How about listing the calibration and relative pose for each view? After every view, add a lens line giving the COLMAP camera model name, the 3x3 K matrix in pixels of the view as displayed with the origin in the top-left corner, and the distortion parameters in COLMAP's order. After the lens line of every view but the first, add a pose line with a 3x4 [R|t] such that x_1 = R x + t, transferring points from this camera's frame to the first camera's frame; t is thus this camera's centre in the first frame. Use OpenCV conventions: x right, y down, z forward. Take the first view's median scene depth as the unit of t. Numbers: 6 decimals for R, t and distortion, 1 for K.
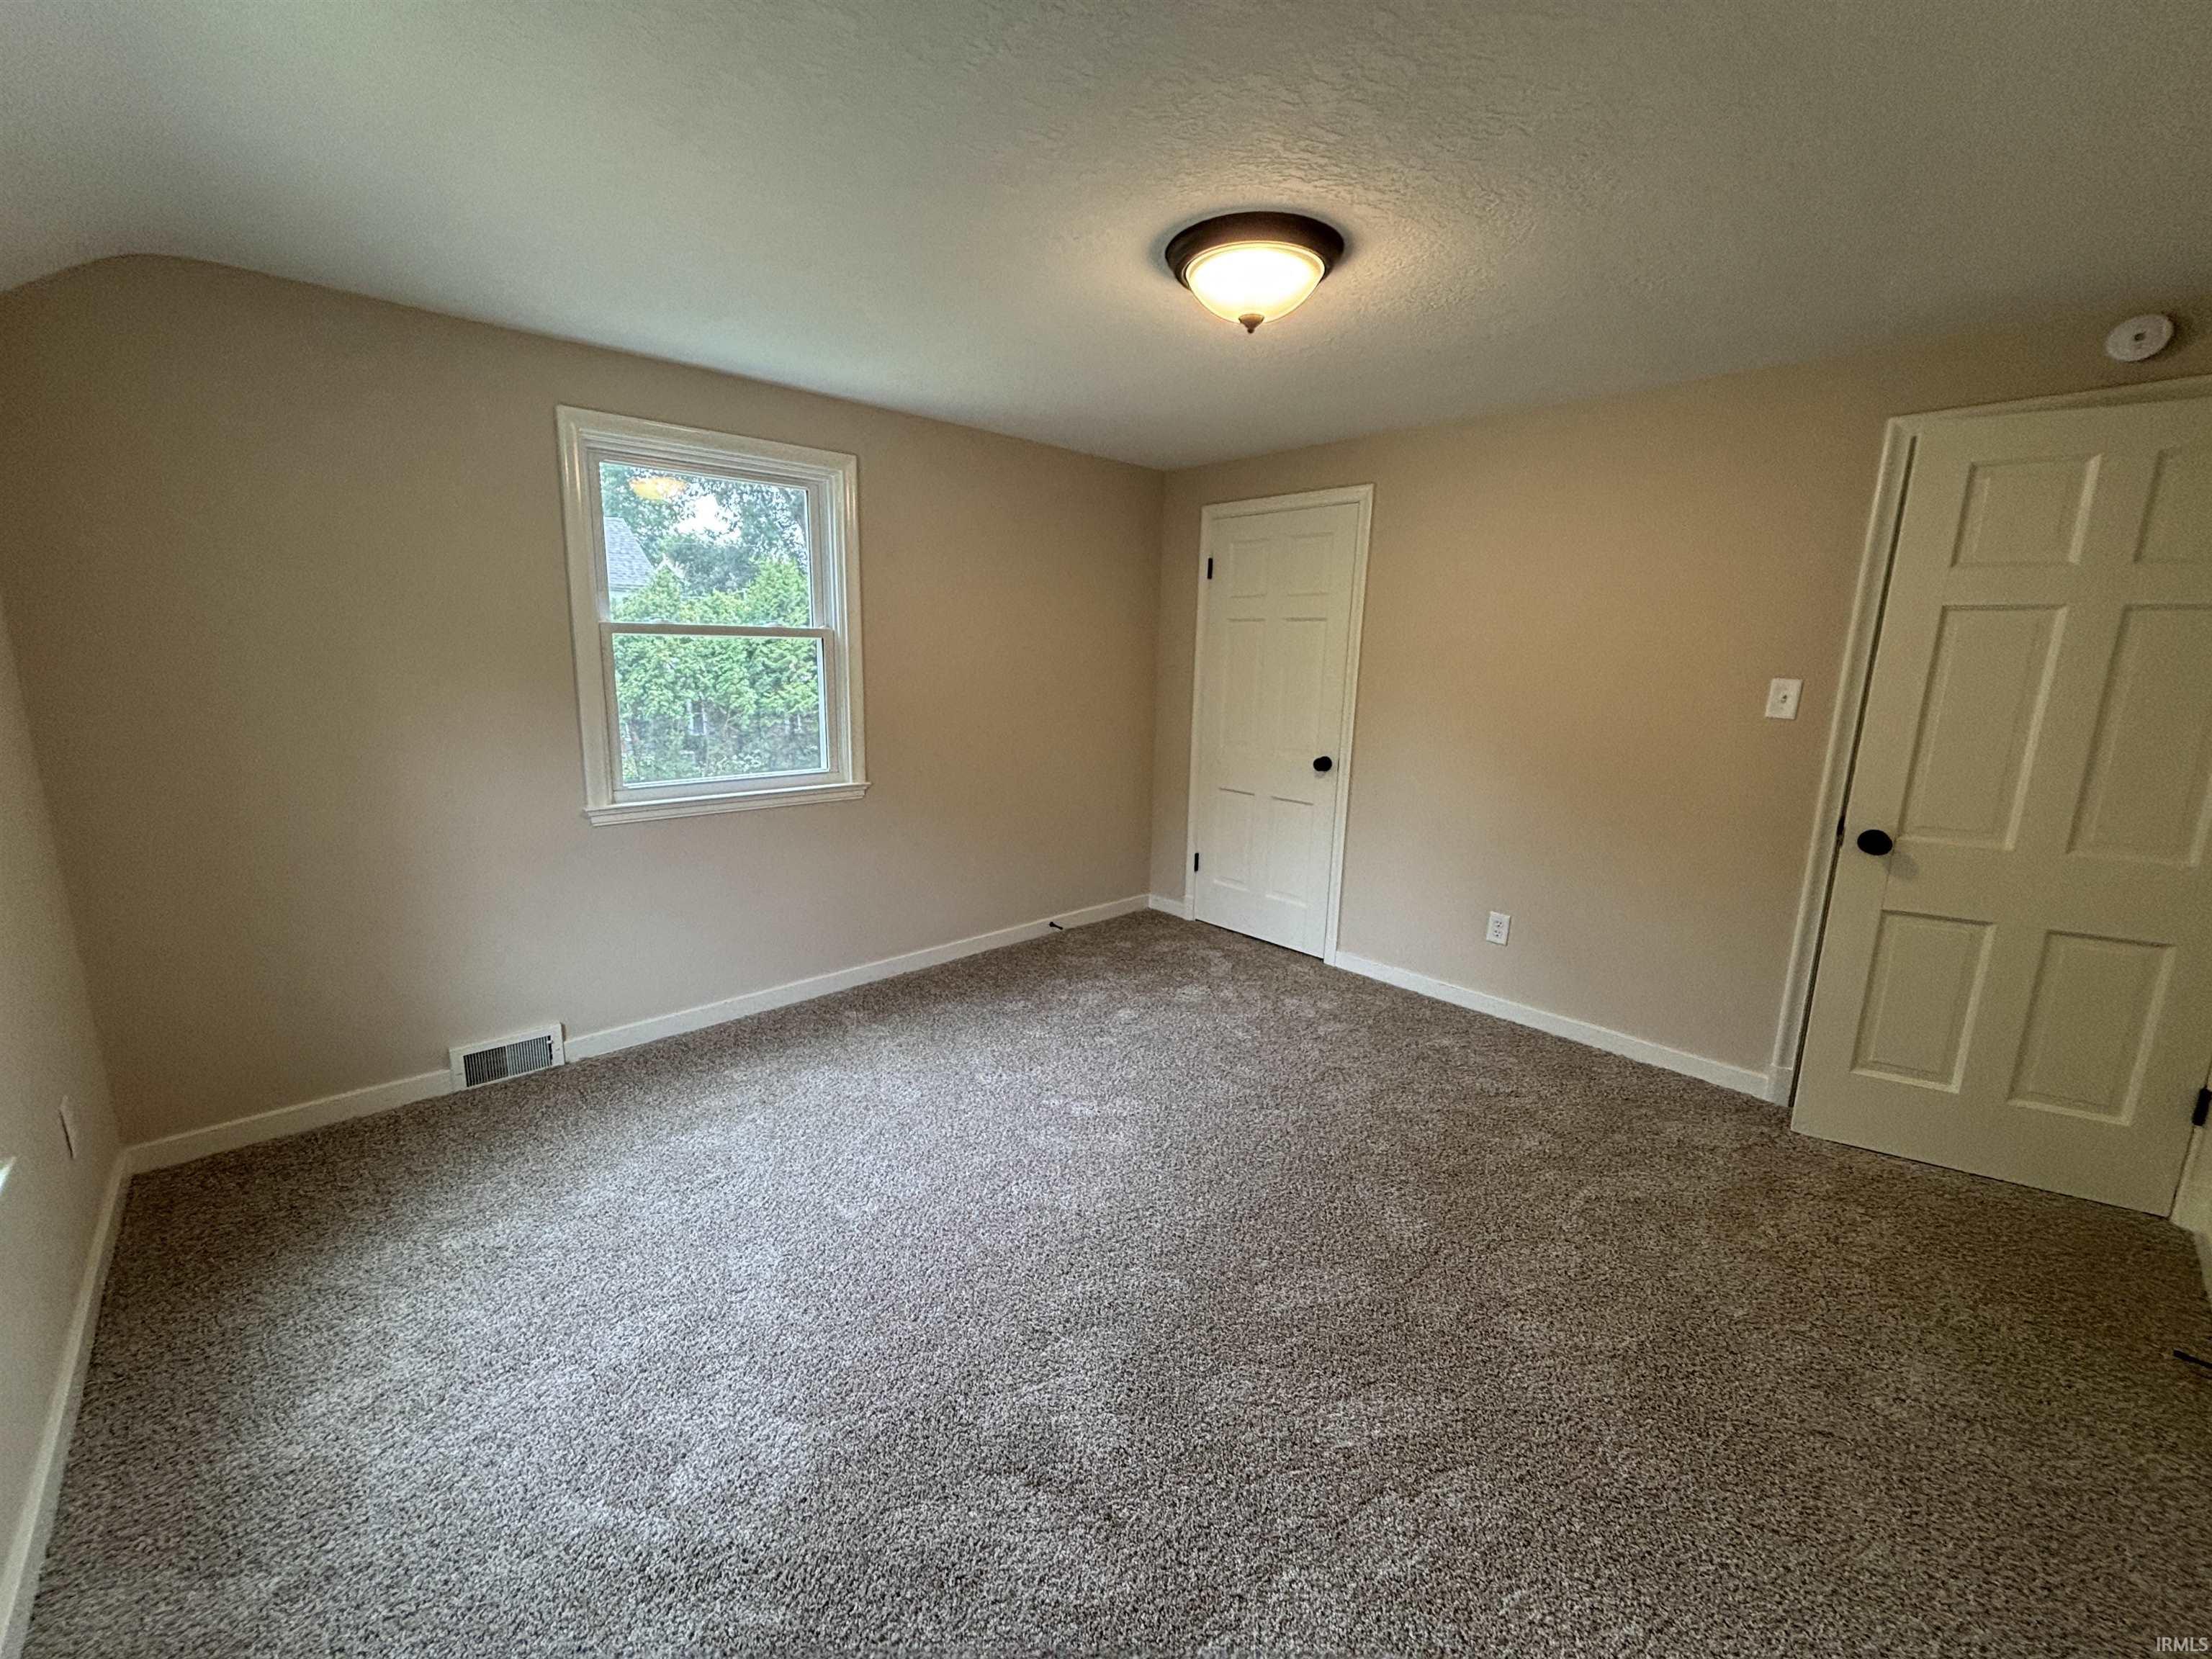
lens RADIAL K [[893.7, 0, 1084.9], [0, 893.7, 823.3], [0, 0, 1]] dist [0.001470, -0.000089]
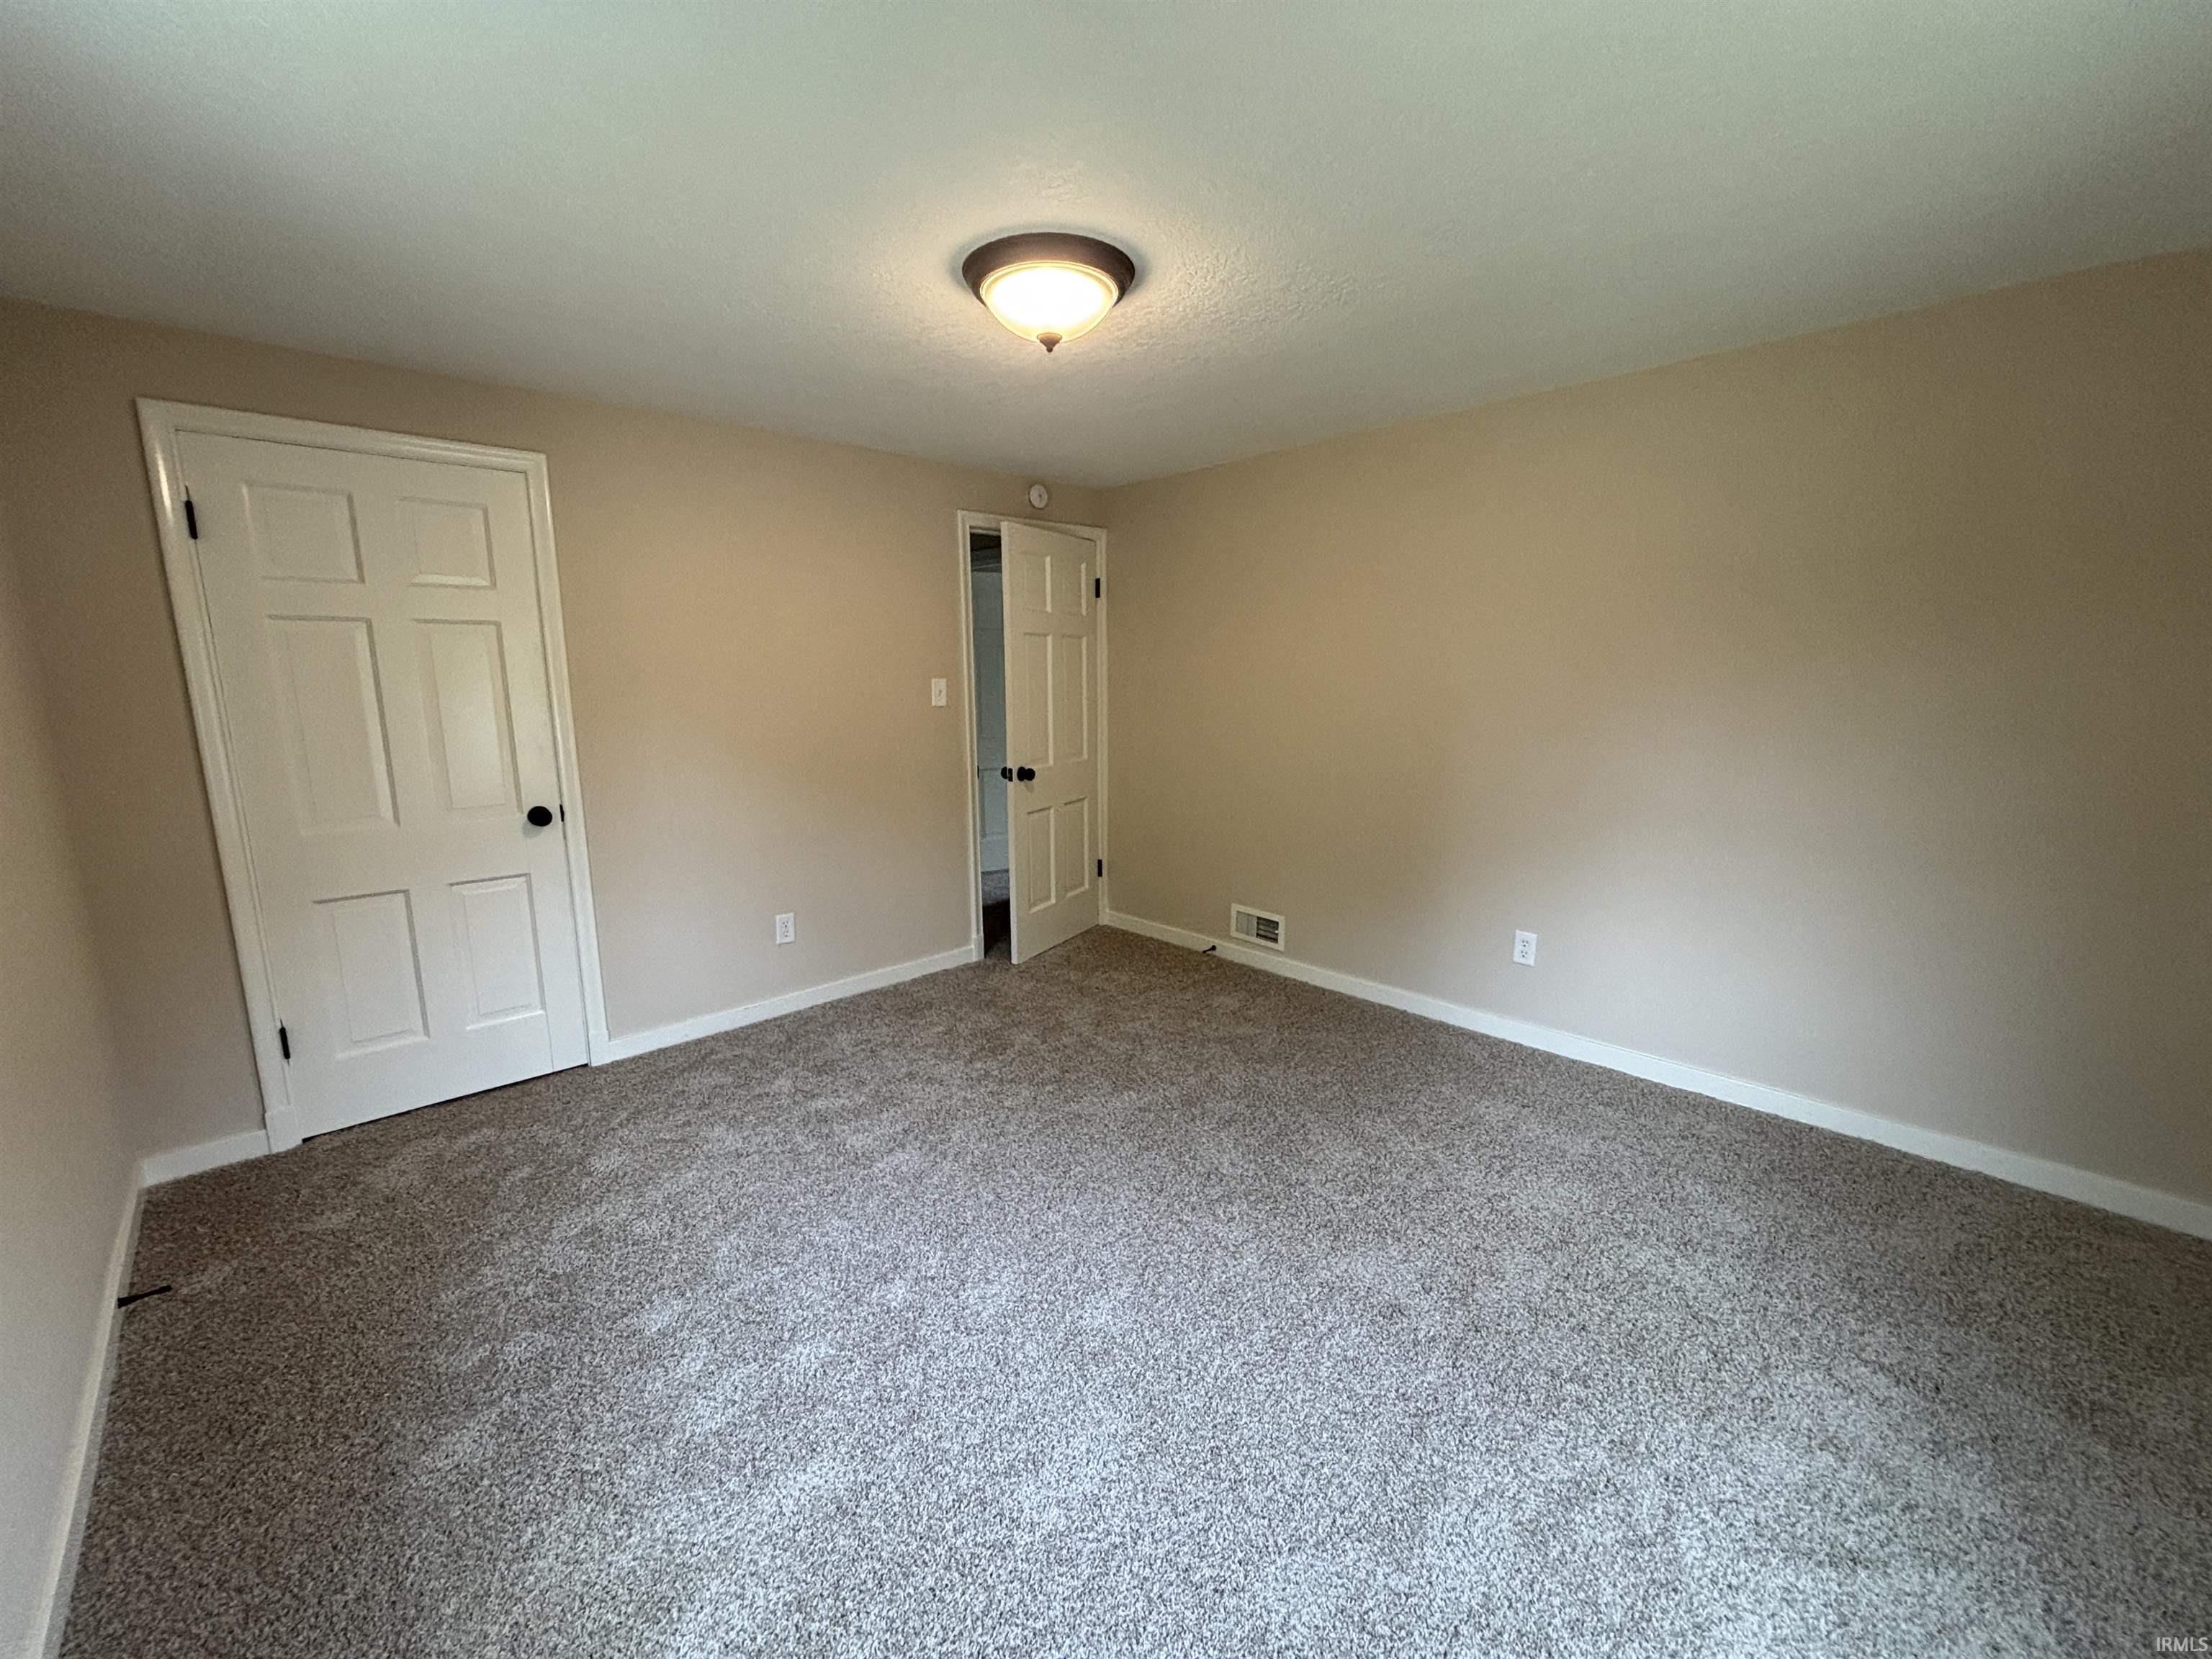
lens RADIAL K [[893.7, 0, 1084.9], [0, 893.7, 823.3], [0, 0, 1]] dist [0.001470, -0.000089]
pose [[-0.009403, -0.193145, 0.981125, -0.537663], [0.196649, 0.961651, 0.191196, -0.130625], [-0.980429, 0.194735, 0.028939, 0.605885]]
